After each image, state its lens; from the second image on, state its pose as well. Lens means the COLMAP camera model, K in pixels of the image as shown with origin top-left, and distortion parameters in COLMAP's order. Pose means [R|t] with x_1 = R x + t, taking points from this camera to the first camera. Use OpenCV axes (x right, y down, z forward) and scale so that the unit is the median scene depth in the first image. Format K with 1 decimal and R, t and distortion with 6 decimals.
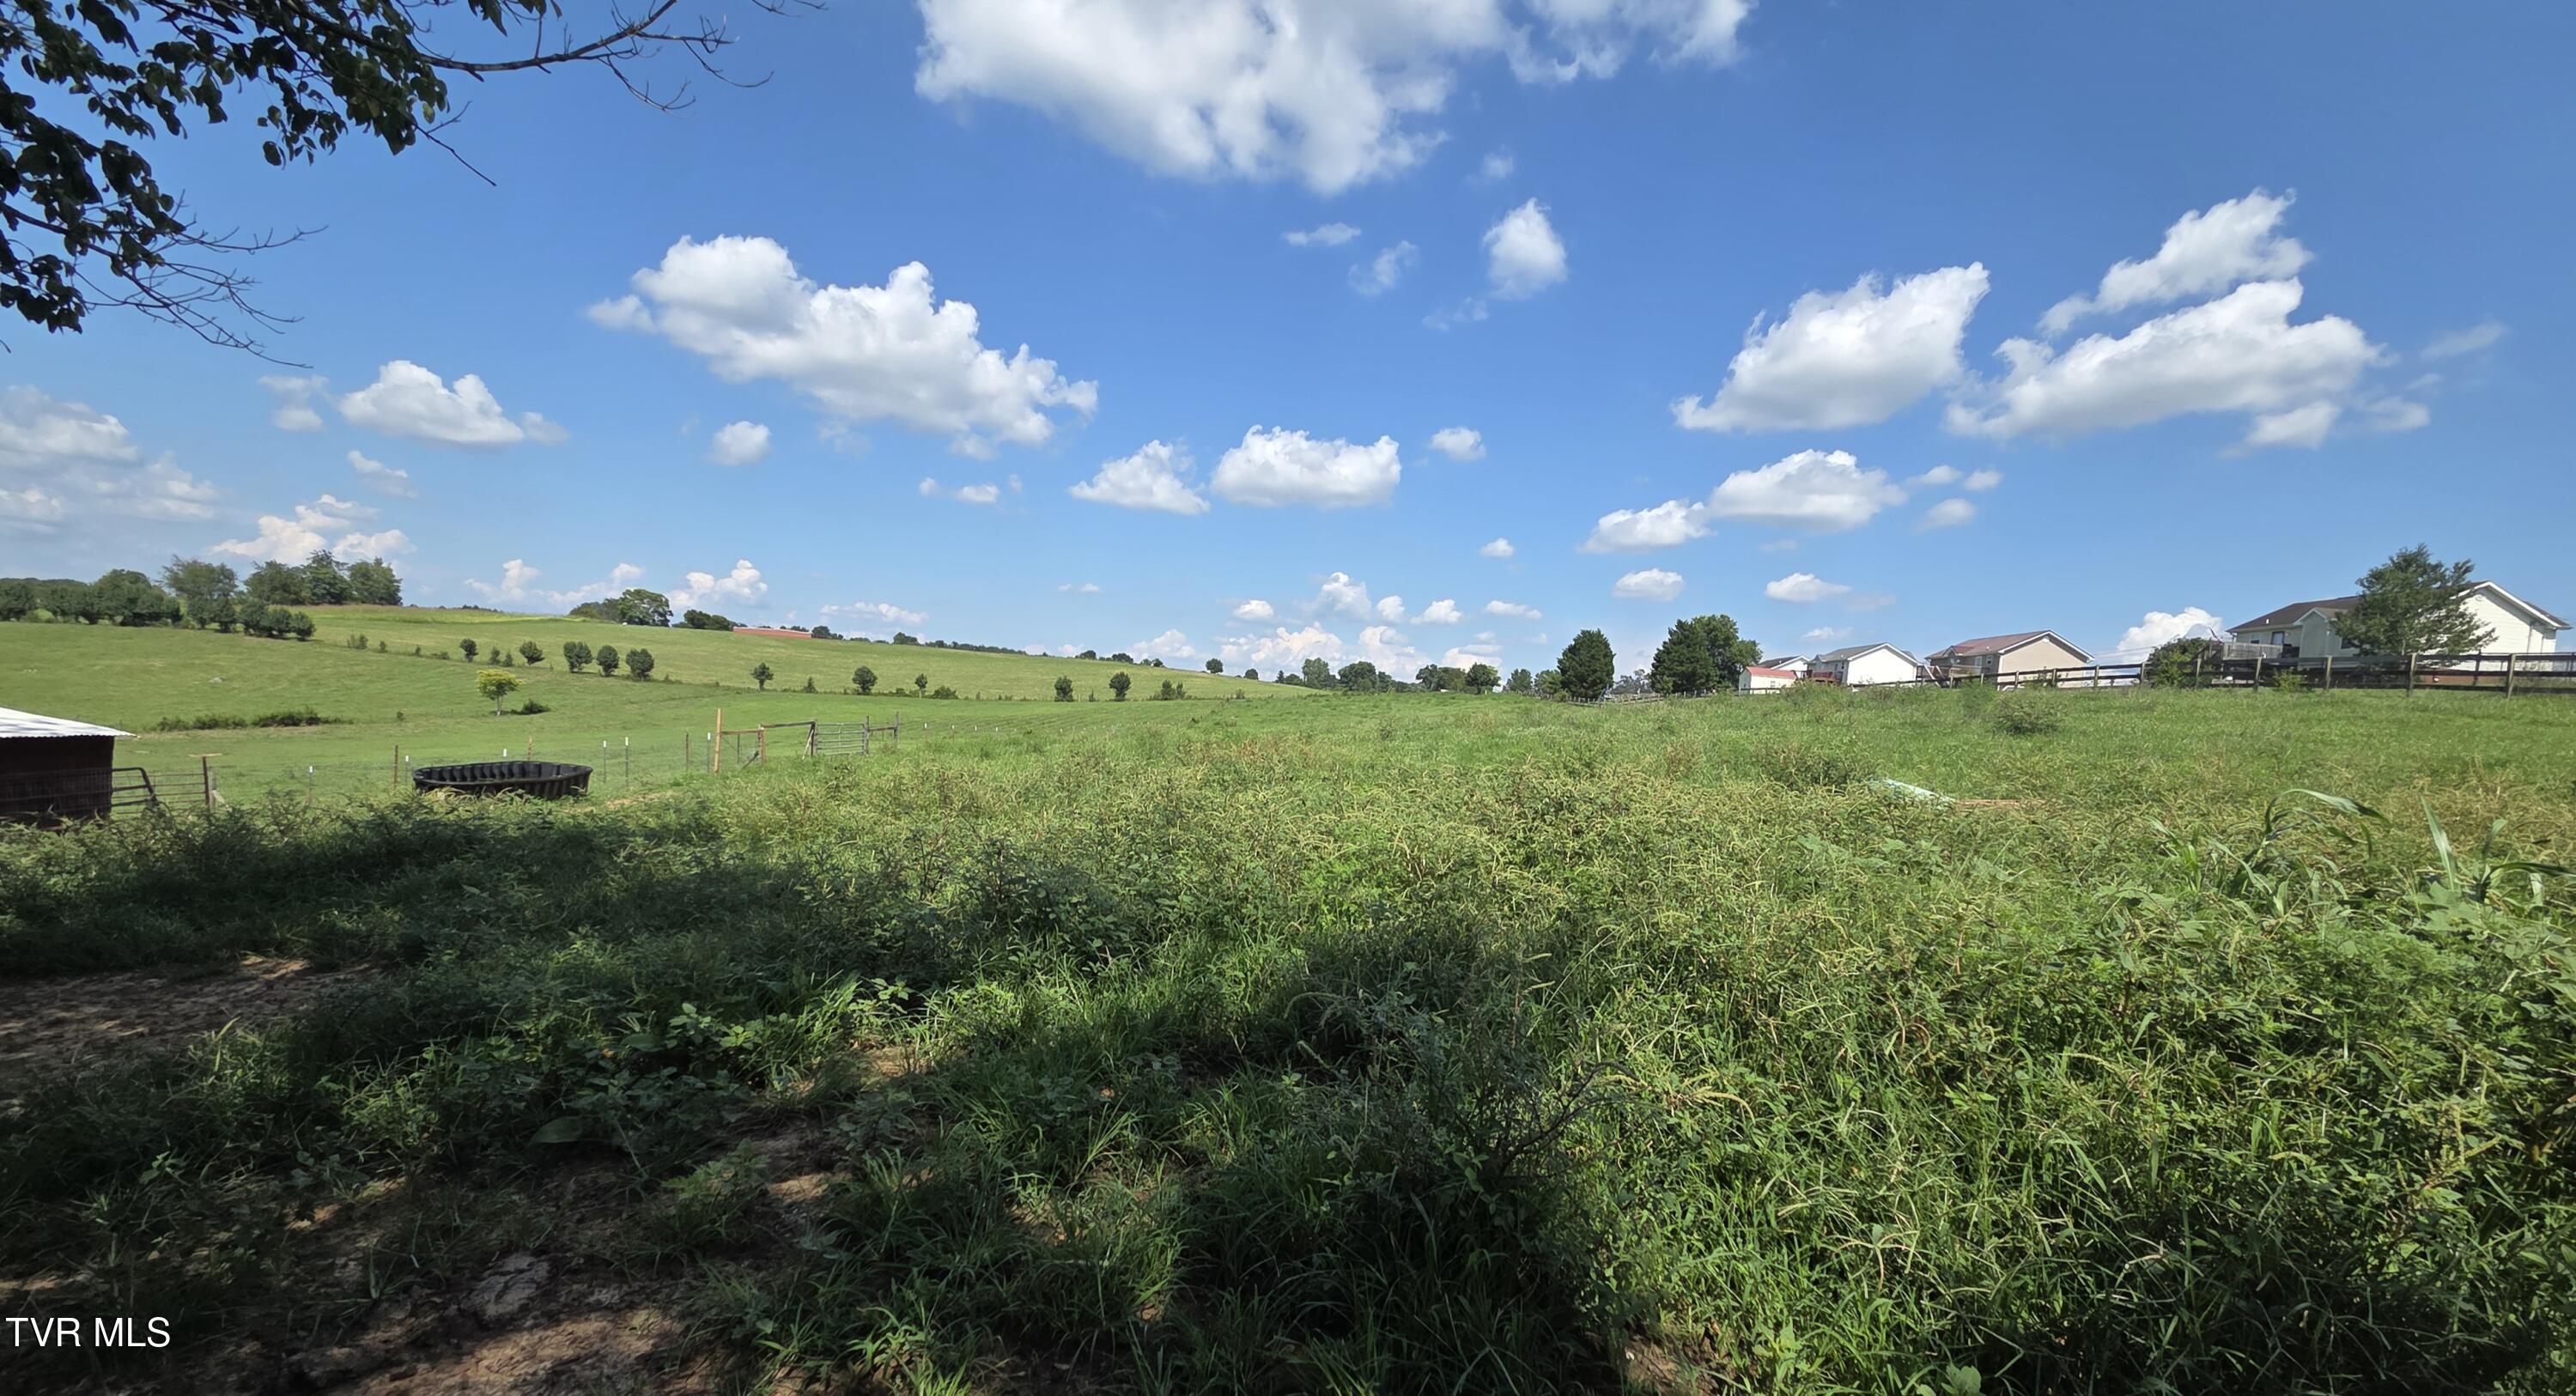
lens RADIAL K [[1022.4, 0, 1304.4], [0, 1022.4, 698.8], [0, 0, 1]] dist [0.002701, 0.000091]
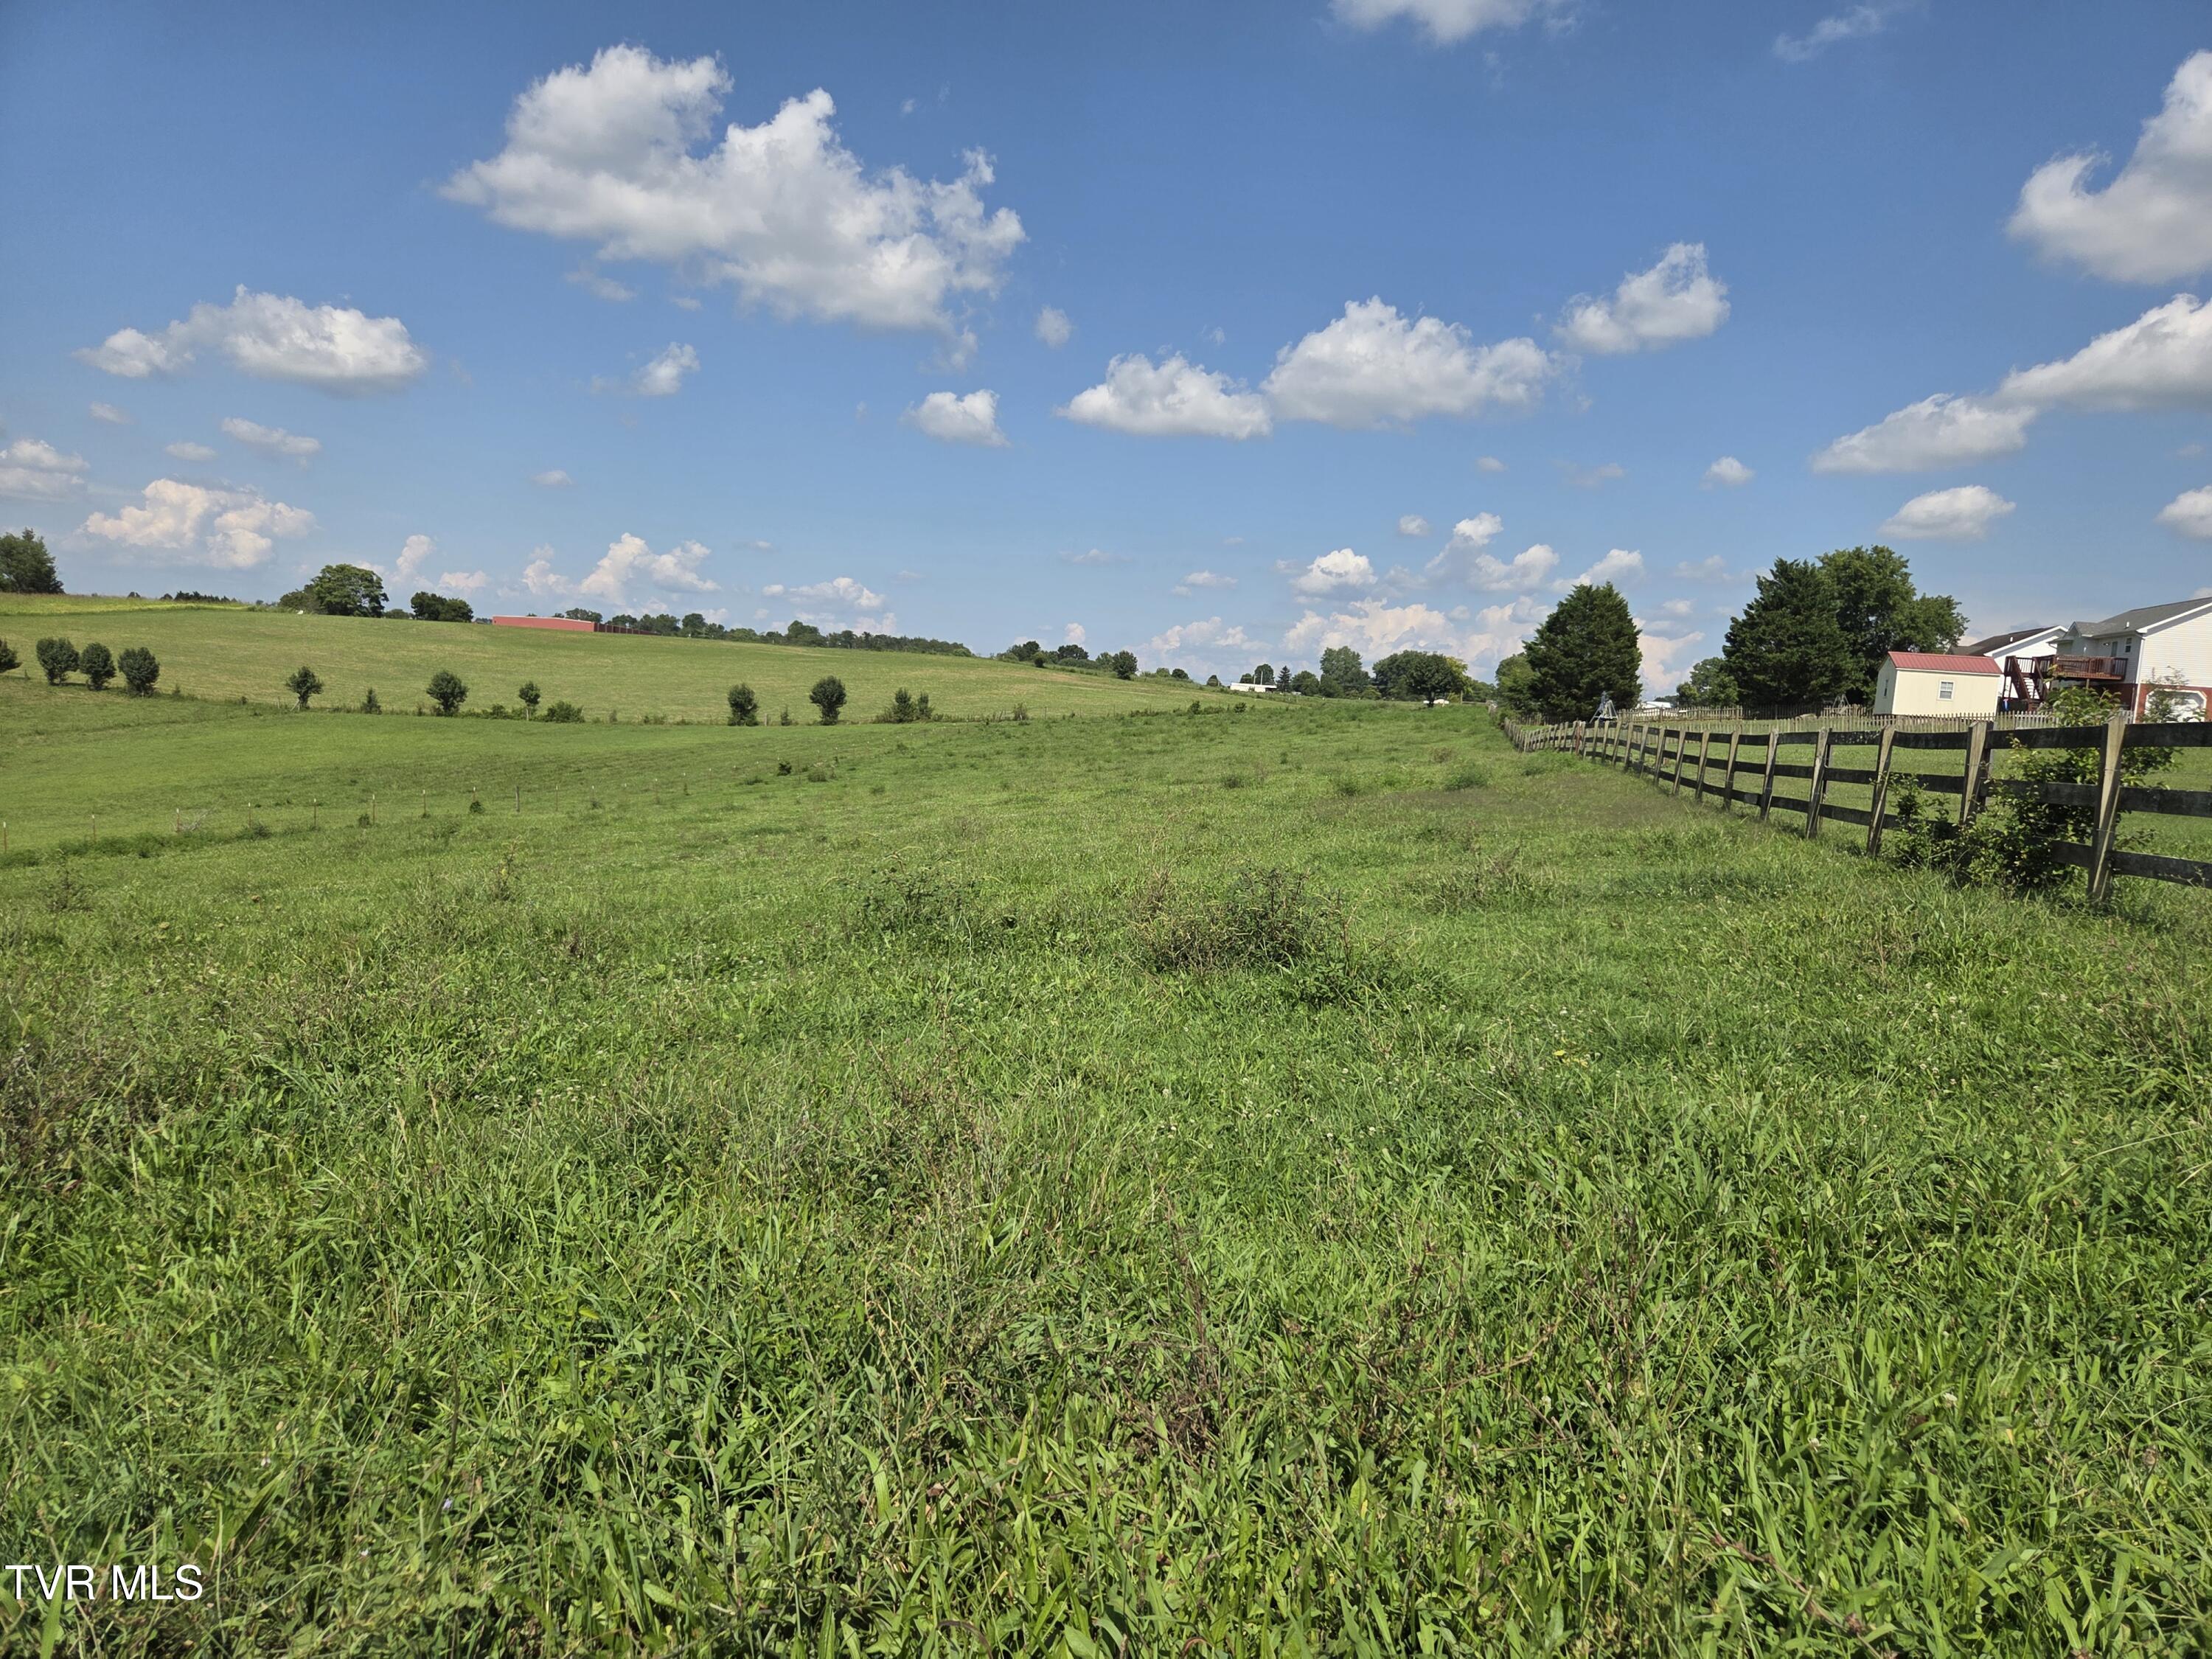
lens RADIAL K [[1440.7, 0, 1091.2], [0, 1440.7, 826.9], [0, 0, 1]] dist [0.060215, -0.036747]
pose [[0.977307, 0.010283, -0.211577, 0.161991], [0.007201, 0.996631, 0.081698, -0.006158], [0.211704, -0.081367, 0.973941, 0.185257]]
